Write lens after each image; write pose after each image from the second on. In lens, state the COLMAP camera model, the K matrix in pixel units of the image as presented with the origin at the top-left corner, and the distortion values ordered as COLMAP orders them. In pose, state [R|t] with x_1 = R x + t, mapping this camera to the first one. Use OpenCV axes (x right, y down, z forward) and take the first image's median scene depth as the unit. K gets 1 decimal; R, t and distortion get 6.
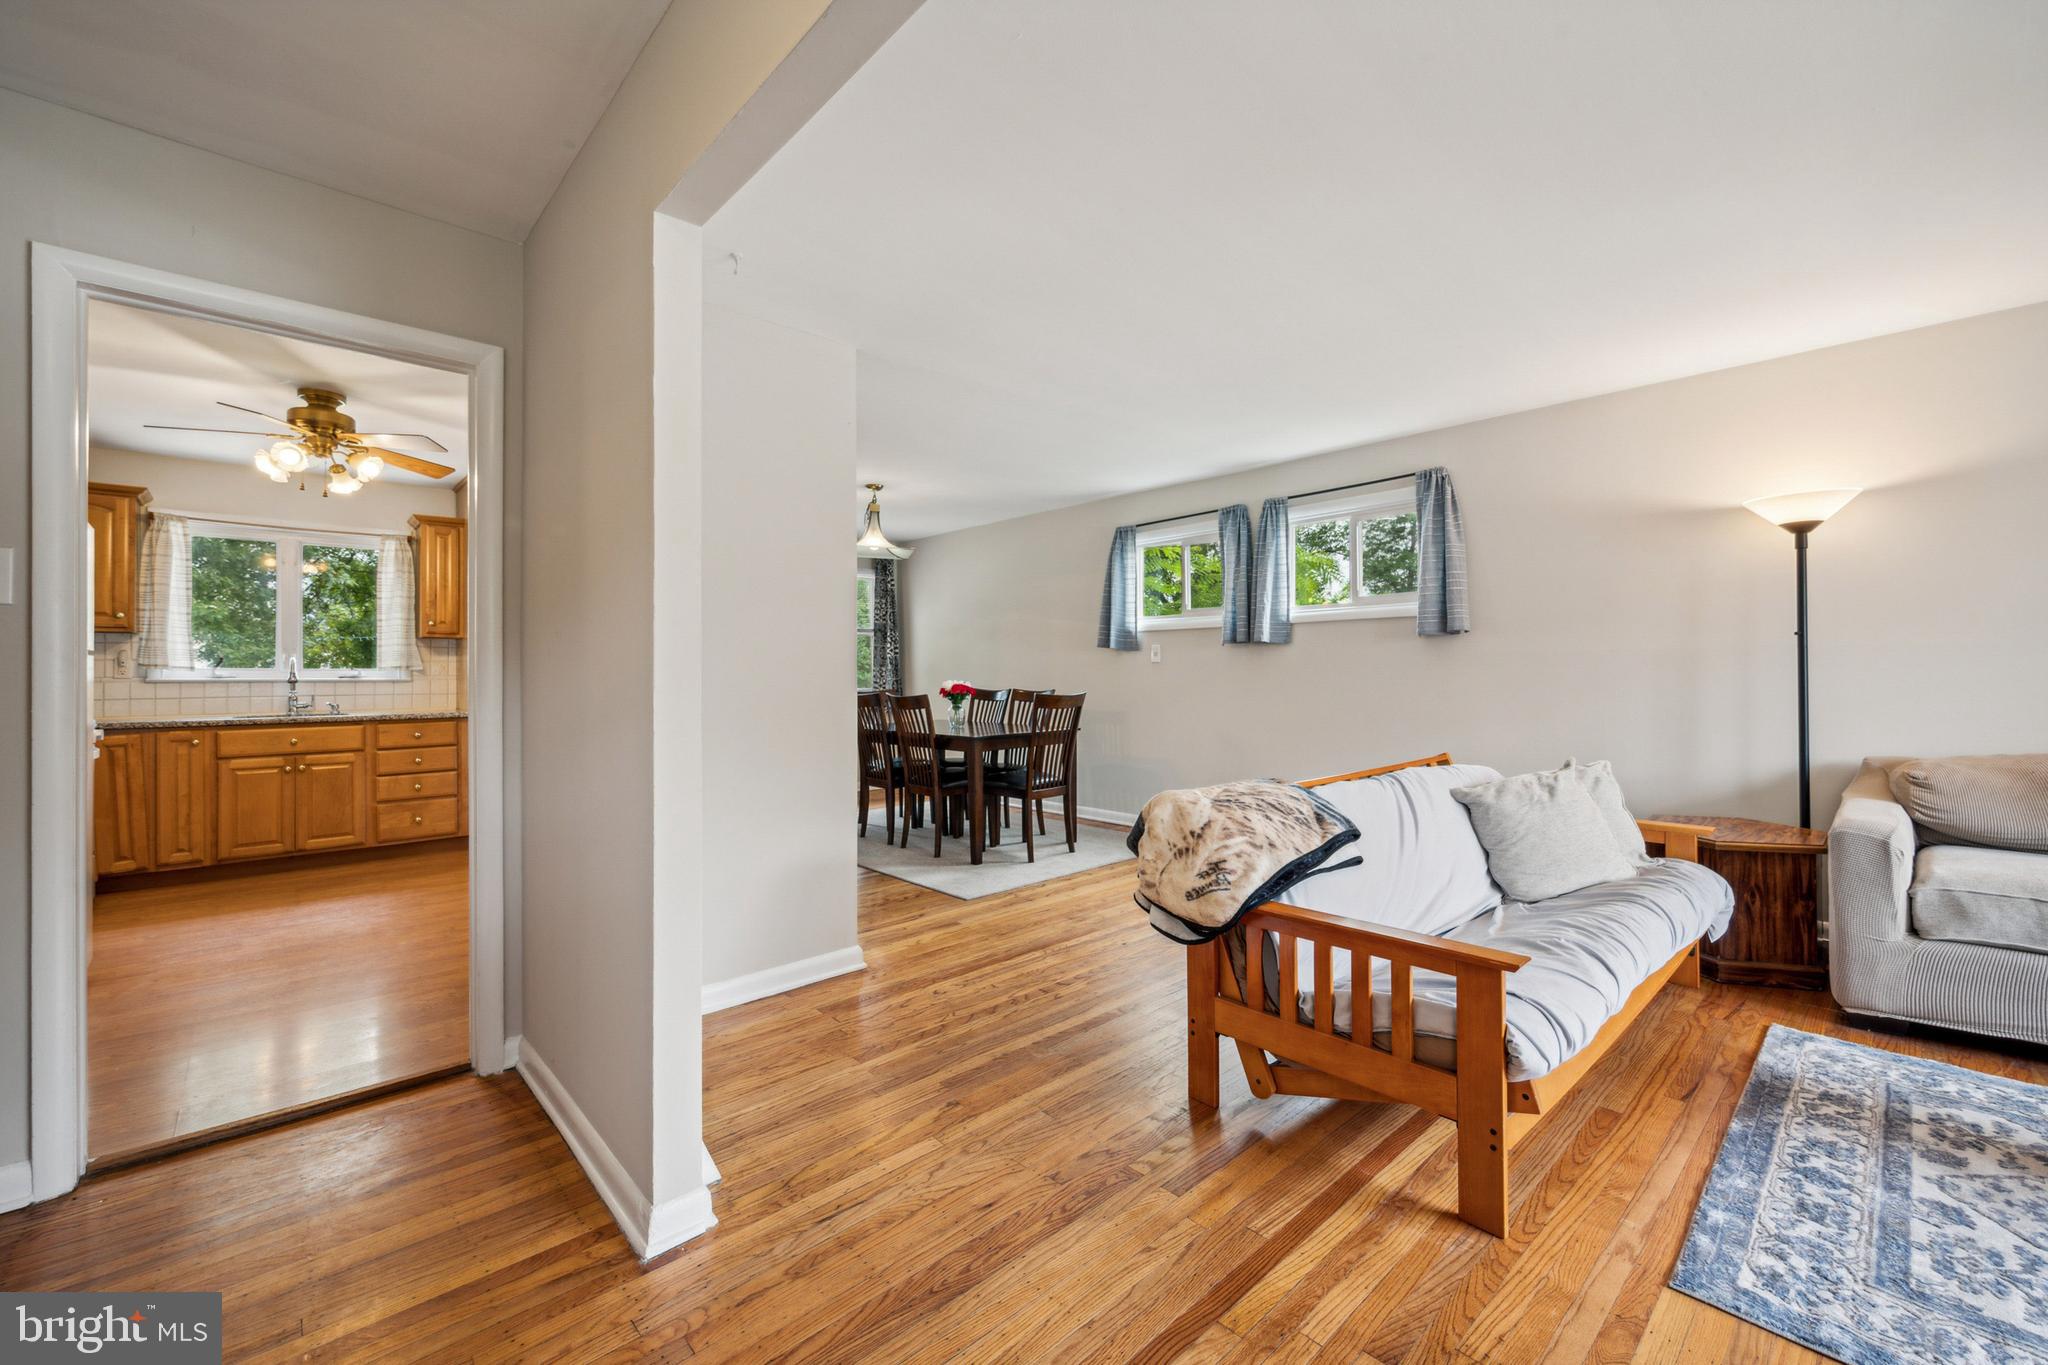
lens RADIAL K [[828.3, 0, 1024.0], [0, 828.3, 669.3], [0, 0, 1]] dist [0.001420, 0.000120]
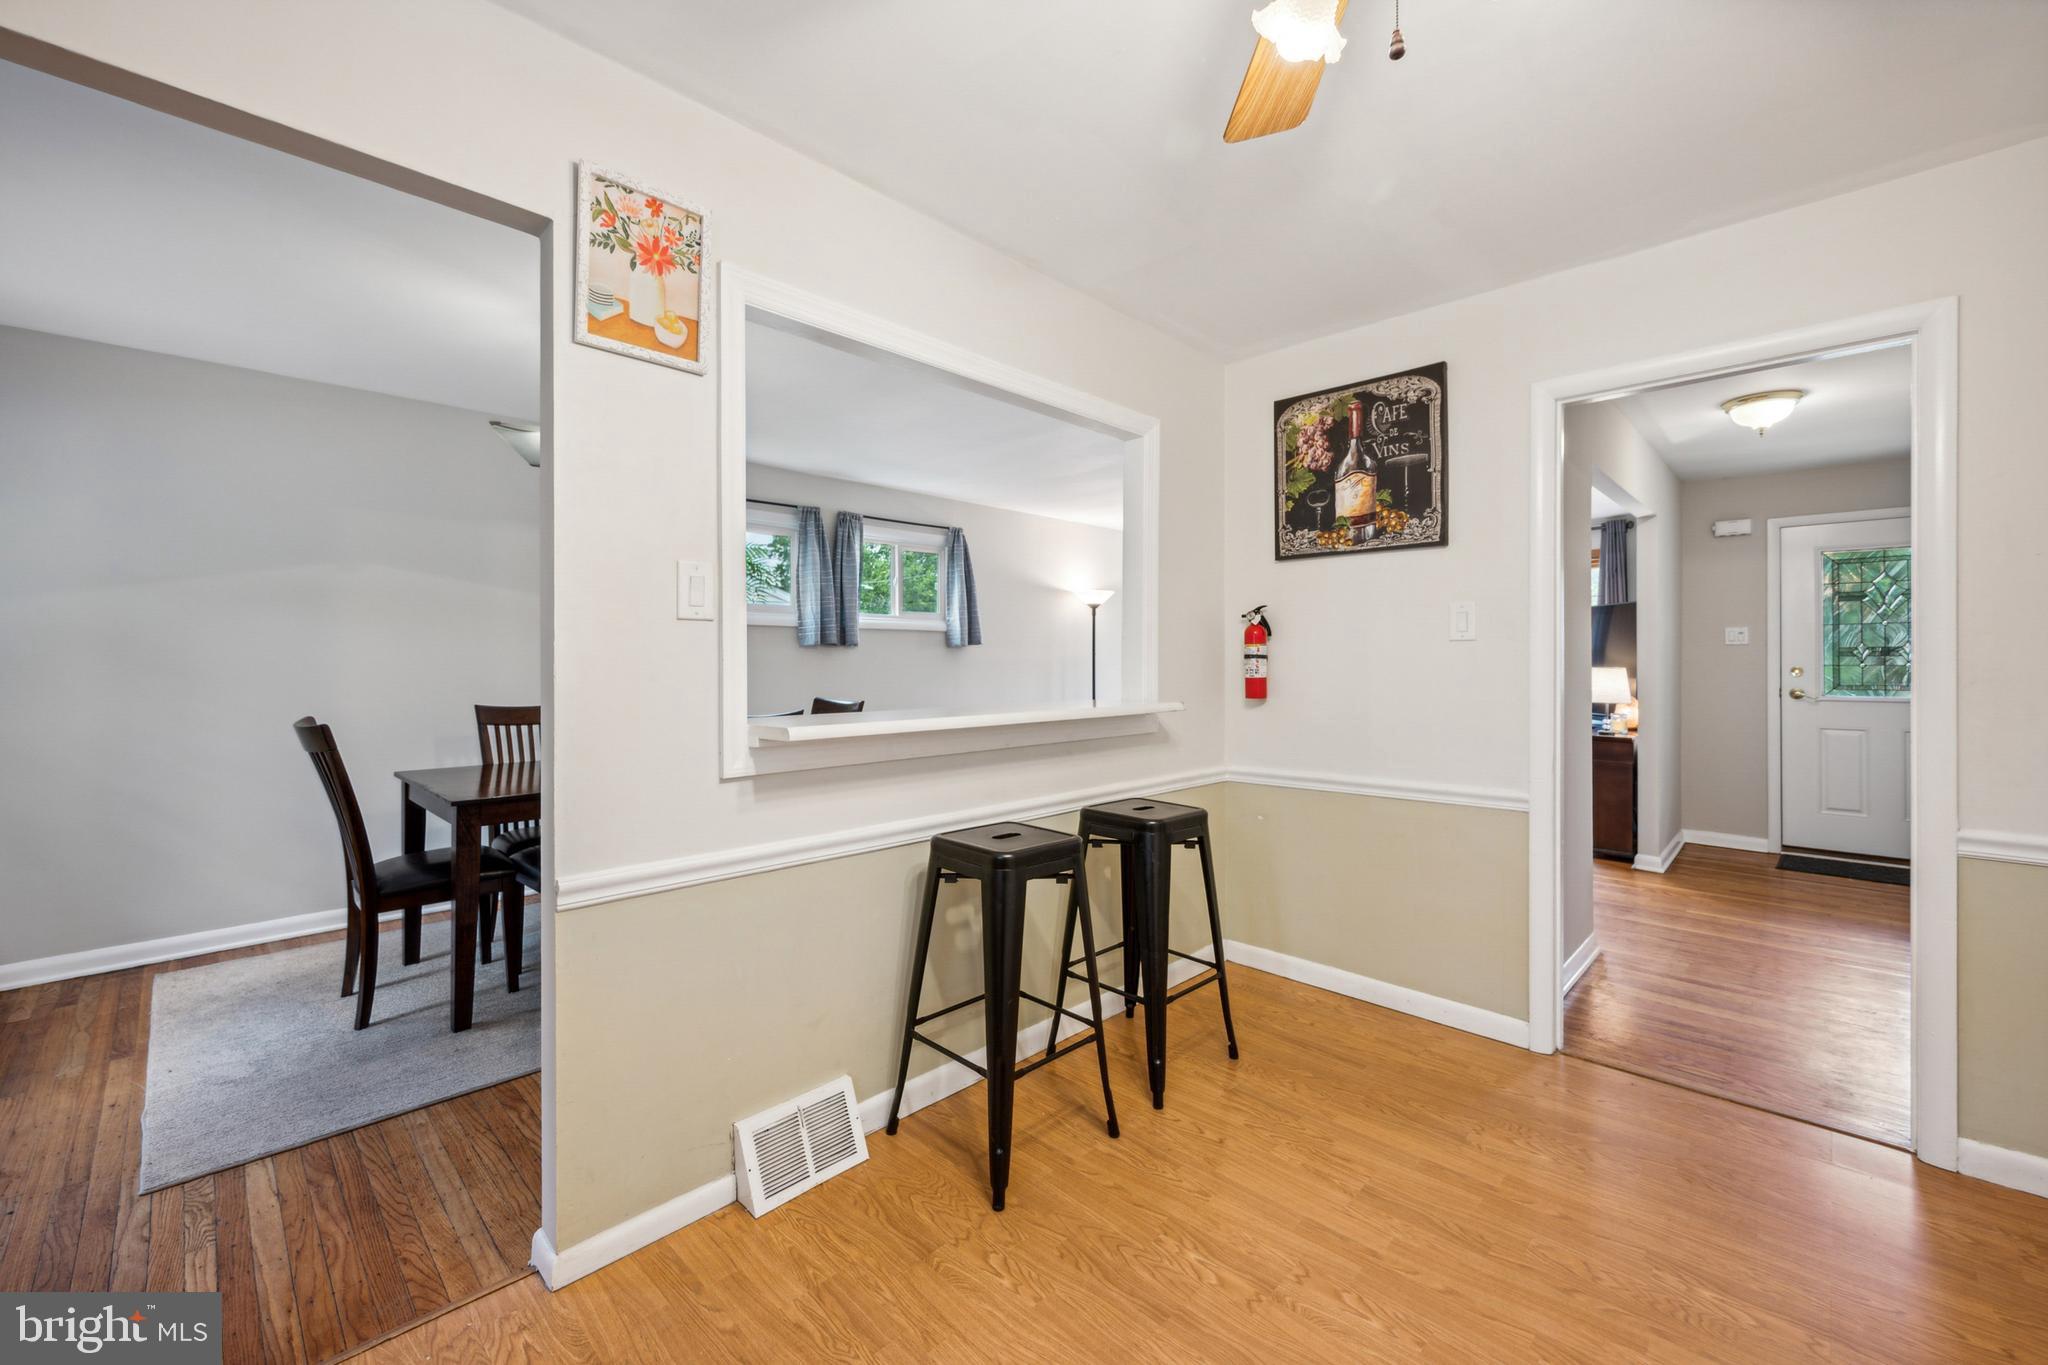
lens RADIAL K [[828.3, 0, 1033.1], [0, 828.3, 654.6], [0, 0, 1]] dist [0.001420, 0.000120]
pose [[-0.058001, 0.010791, 0.998258, -0.799679], [-0.010135, 0.999884, -0.011397, -0.009491], [-0.998265, -0.010778, -0.057884, 0.821151]]
